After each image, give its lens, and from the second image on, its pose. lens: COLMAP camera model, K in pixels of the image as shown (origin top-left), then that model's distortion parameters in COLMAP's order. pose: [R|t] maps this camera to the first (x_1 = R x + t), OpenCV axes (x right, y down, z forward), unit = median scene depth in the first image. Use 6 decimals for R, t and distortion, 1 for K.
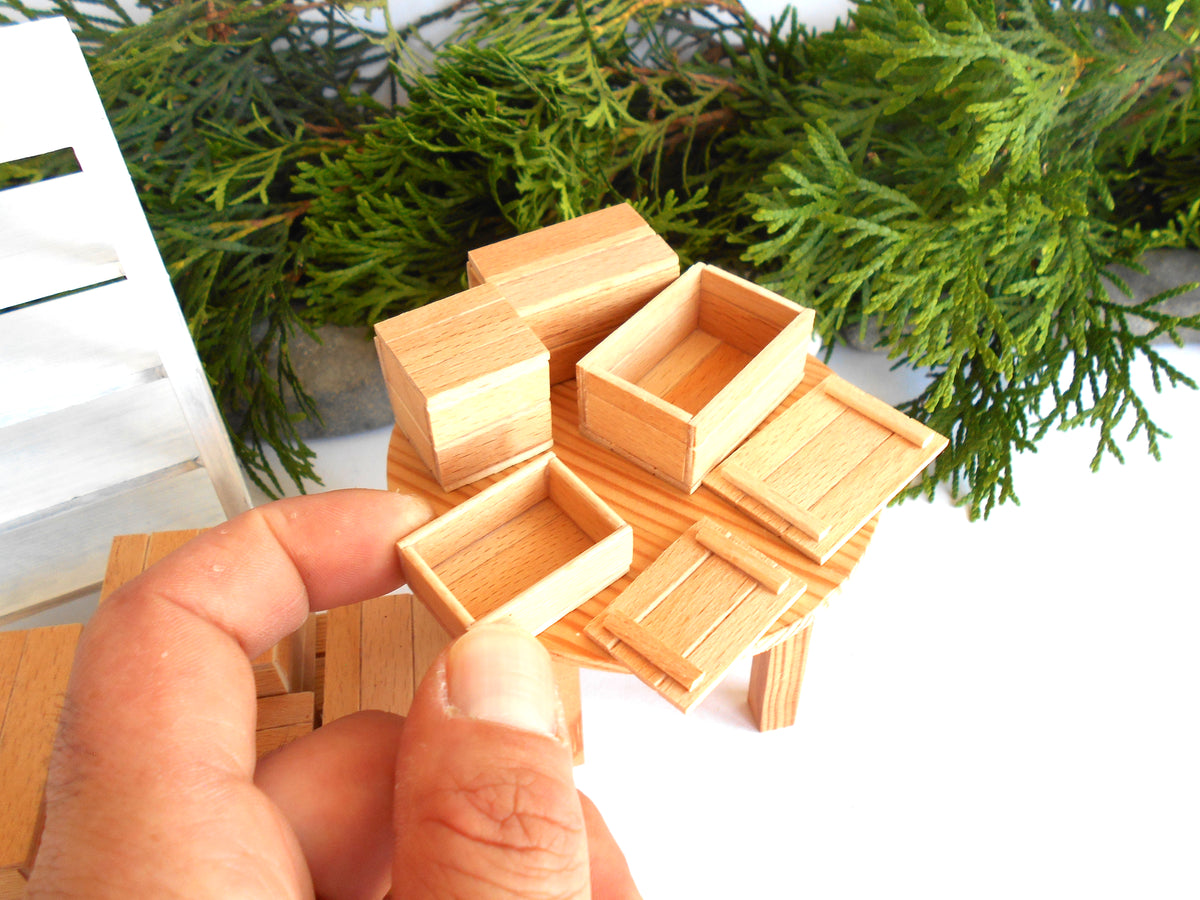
lens RADIAL K [[1044.0, 0, 602.8], [0, 1044.0, 442.7], [0, 0, 1]] dist [-0.015143, 0.015369]
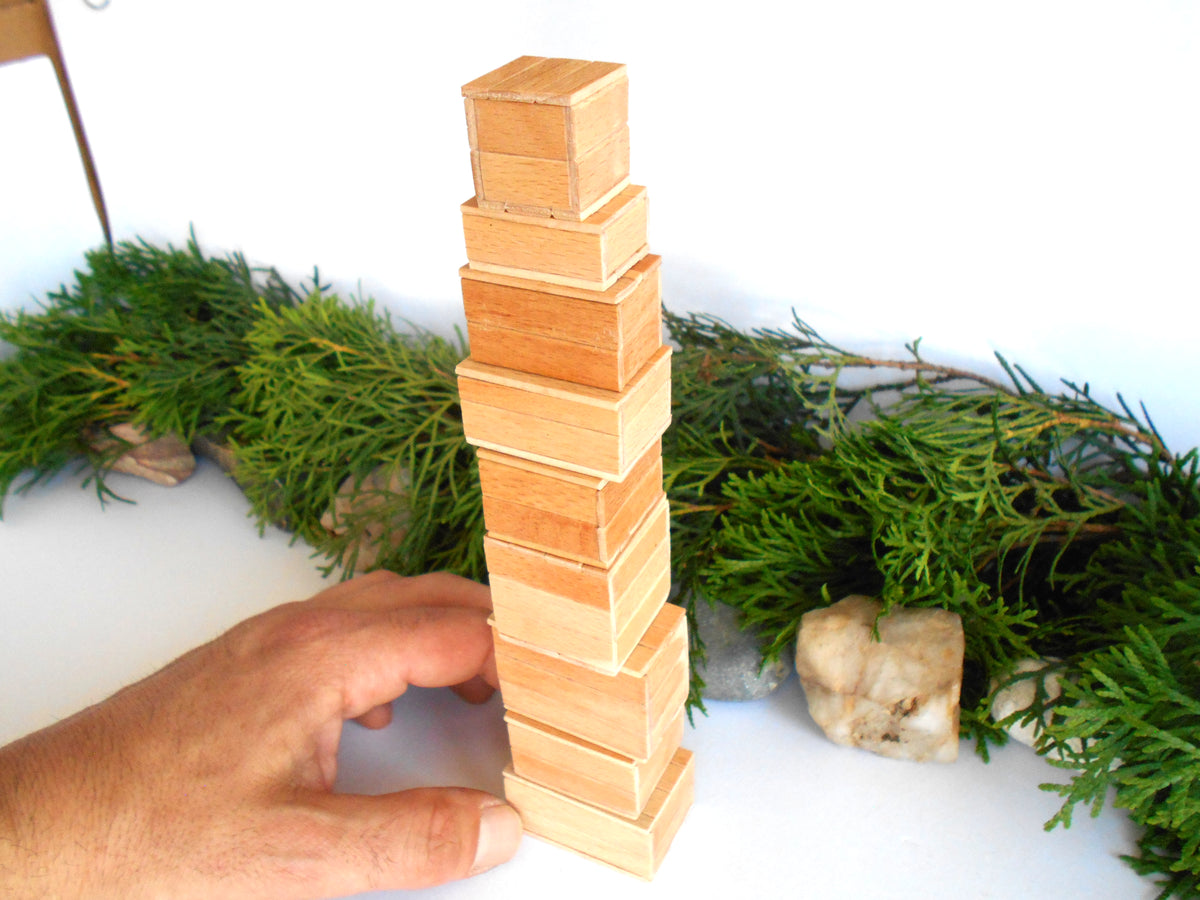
lens RADIAL K [[1044.0, 0, 605.3], [0, 1044.0, 448.0], [0, 0, 1]] dist [-0.015143, 0.015369]
pose [[0.839820, 0.259069, -0.477060, 0.188992], [-0.365180, 0.919834, -0.143347, -0.051047], [0.401679, 0.294598, 0.867102, -0.208838]]
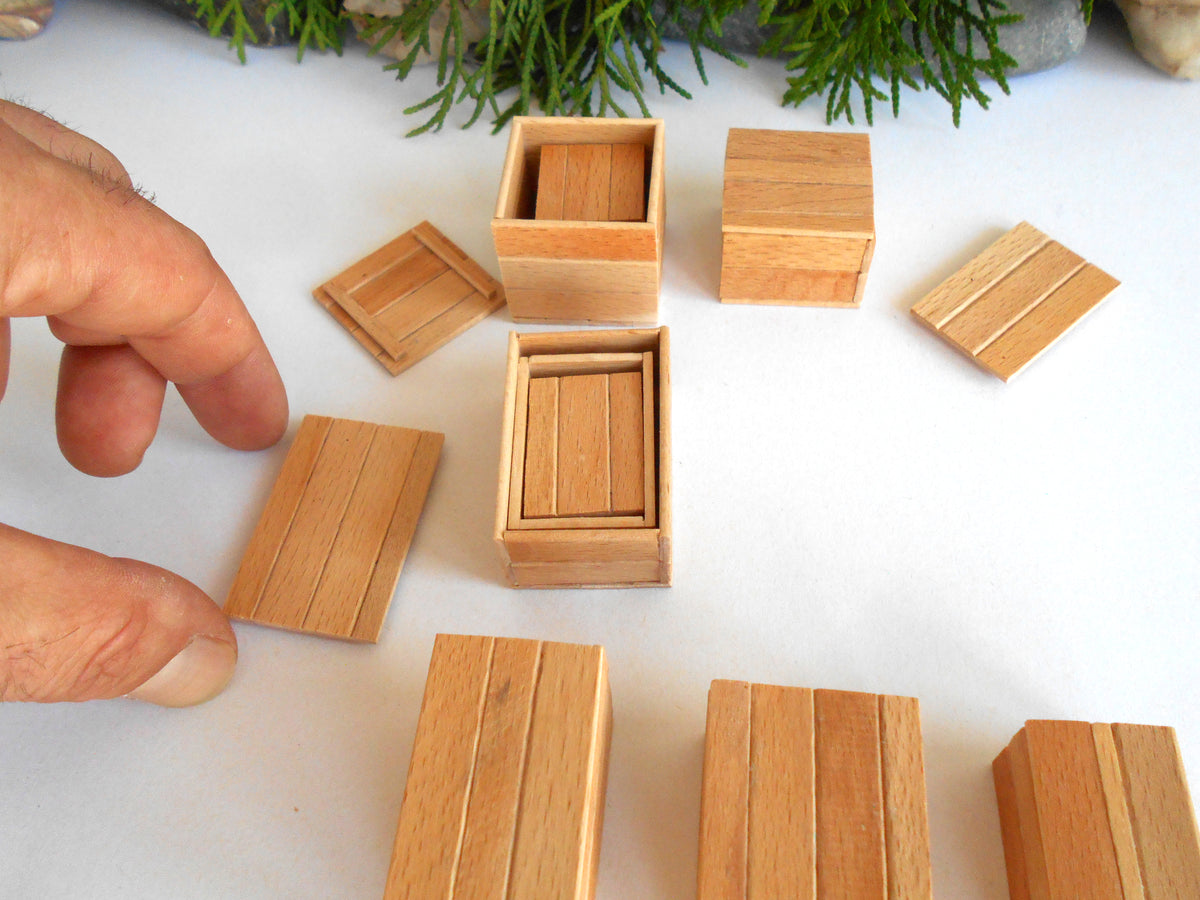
lens RADIAL K [[1044.0, 0, 614.3], [0, 1044.0, 448.5], [0, 0, 1]] dist [-0.015143, 0.015369]
pose [[0.985928, 0.109781, -0.126071, -0.434114], [-0.084311, 0.977754, 0.192065, 0.185139], [0.144352, -0.178733, 0.973251, -0.036448]]
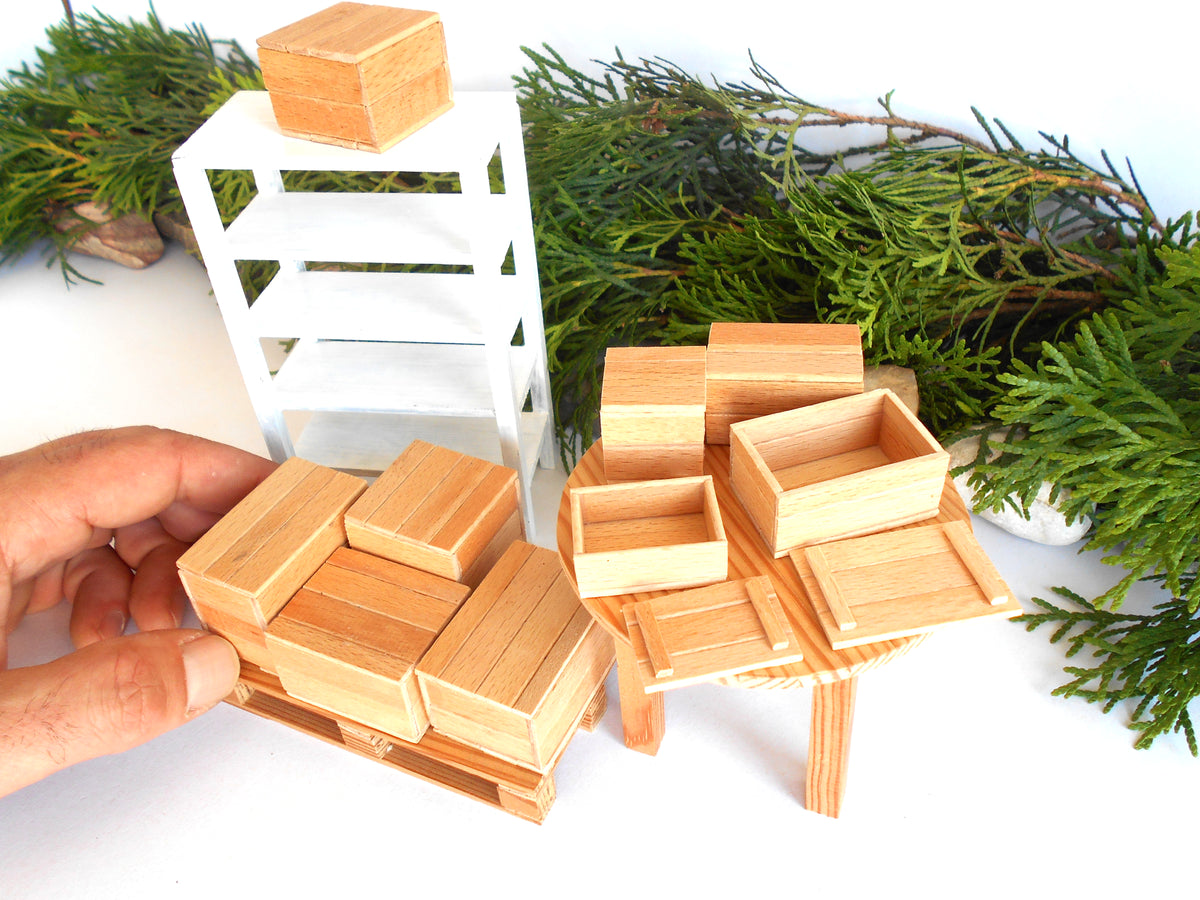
lens RADIAL K [[1044.0, 0, 606.1], [0, 1044.0, 447.3], [0, 0, 1]] dist [-0.015143, 0.015369]
pose [[0.818105, 0.334347, -0.467885, 0.297424], [-0.377771, 0.925898, 0.001102, 0.002711], [0.433582, 0.175852, 0.883789, -0.103530]]
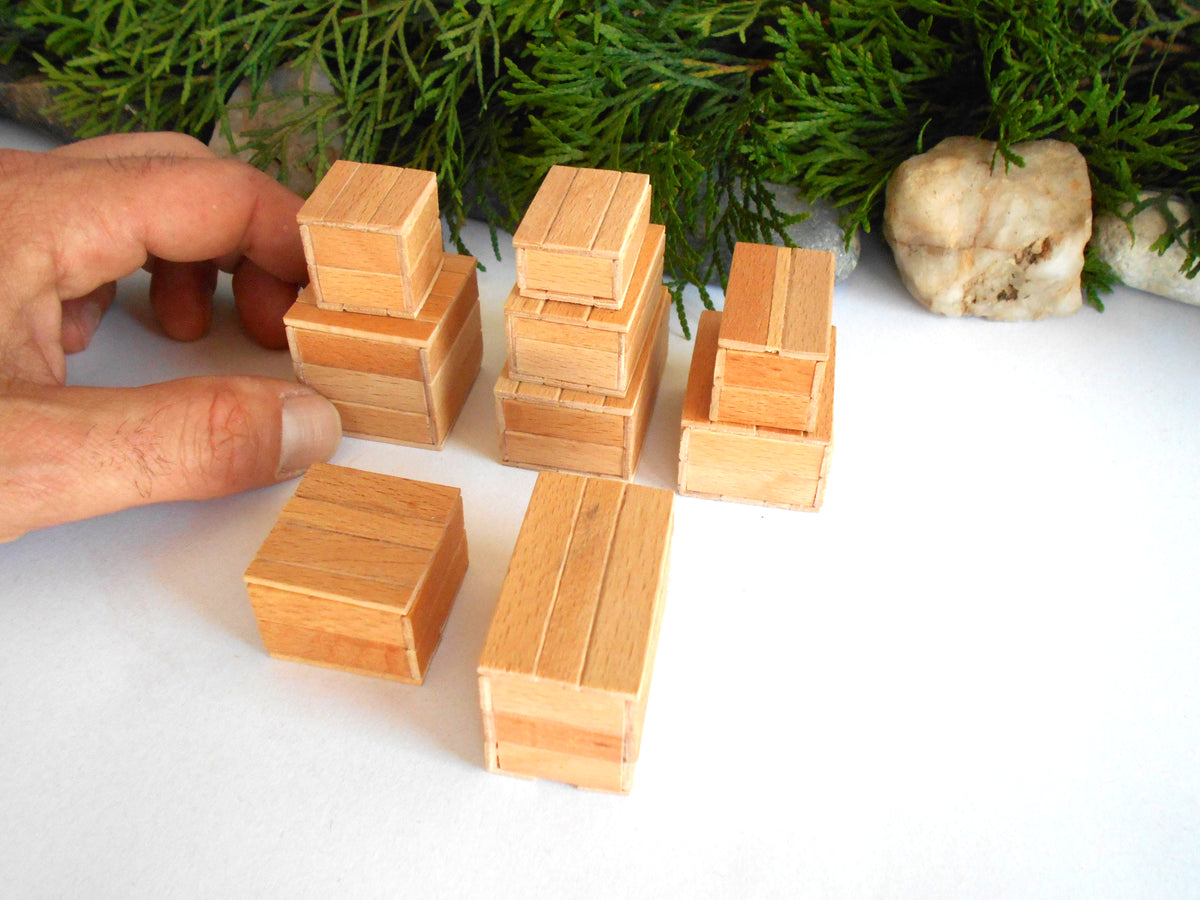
lens RADIAL K [[1044.0, 0, 606.3], [0, 1044.0, 450.2], [0, 0, 1]] dist [-0.015143, 0.015369]
pose [[0.956896, 0.217380, -0.192603, -0.161097], [-0.224907, 0.974217, -0.017849, 0.215696], [0.183757, 0.060397, 0.981114, -0.026993]]
